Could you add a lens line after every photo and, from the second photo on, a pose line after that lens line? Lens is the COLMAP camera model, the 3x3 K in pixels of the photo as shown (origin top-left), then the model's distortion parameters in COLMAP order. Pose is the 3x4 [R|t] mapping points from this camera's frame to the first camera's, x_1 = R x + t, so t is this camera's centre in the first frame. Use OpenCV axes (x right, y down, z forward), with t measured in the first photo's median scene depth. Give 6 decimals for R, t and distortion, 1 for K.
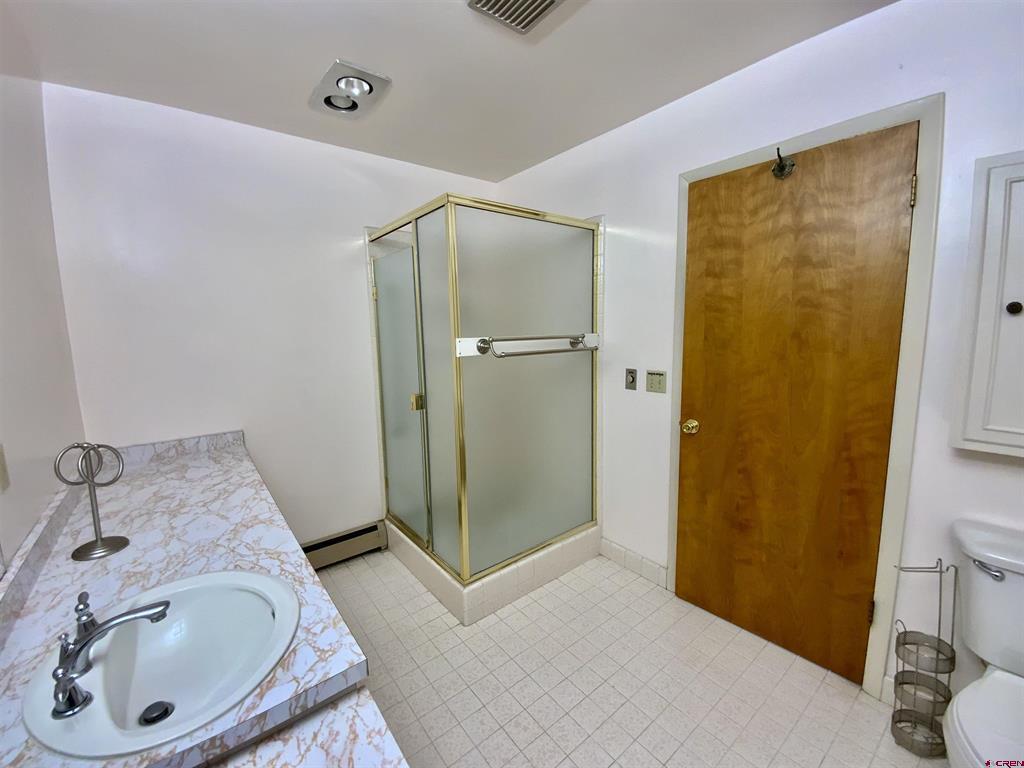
lens RADIAL K [[415.1, 0, 512.0], [0, 415.1, 384.0], [0, 0, 1]] dist [0.023503, -0.019241]
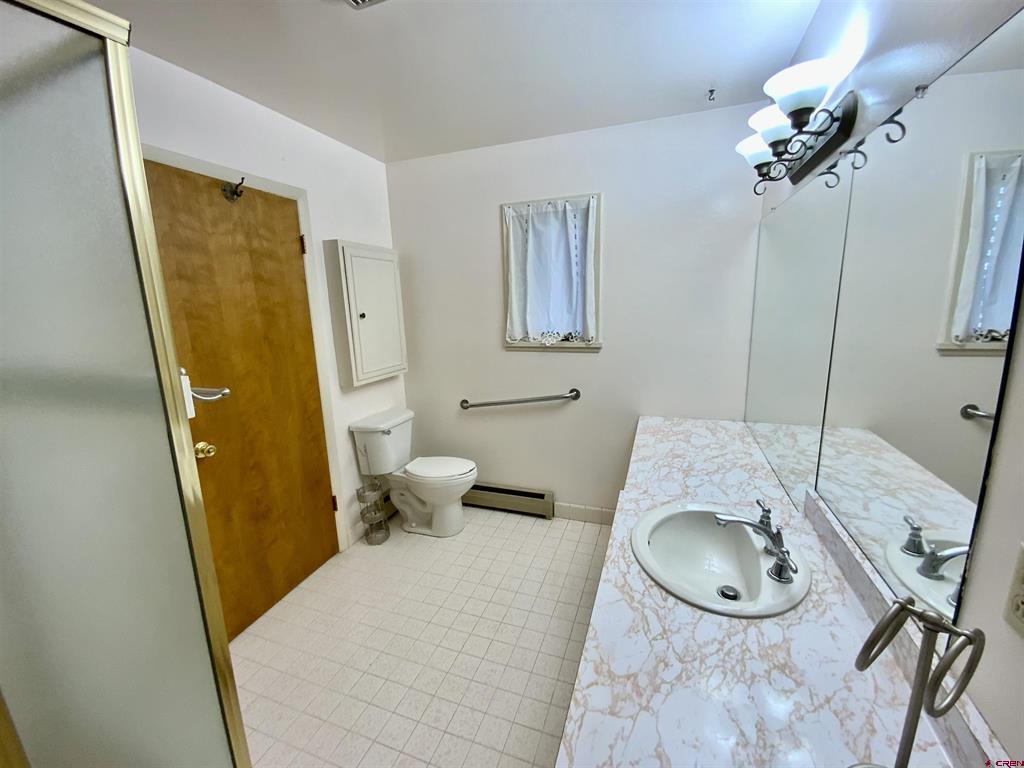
lens RADIAL K [[415.1, 0, 512.0], [0, 415.1, 384.0], [0, 0, 1]] dist [0.023503, -0.019241]
pose [[-0.522016, -0.130572, 0.842882, -0.748663], [0.156135, 0.956886, 0.244930, -0.172309], [-0.838523, 0.259461, -0.479123, 1.003722]]
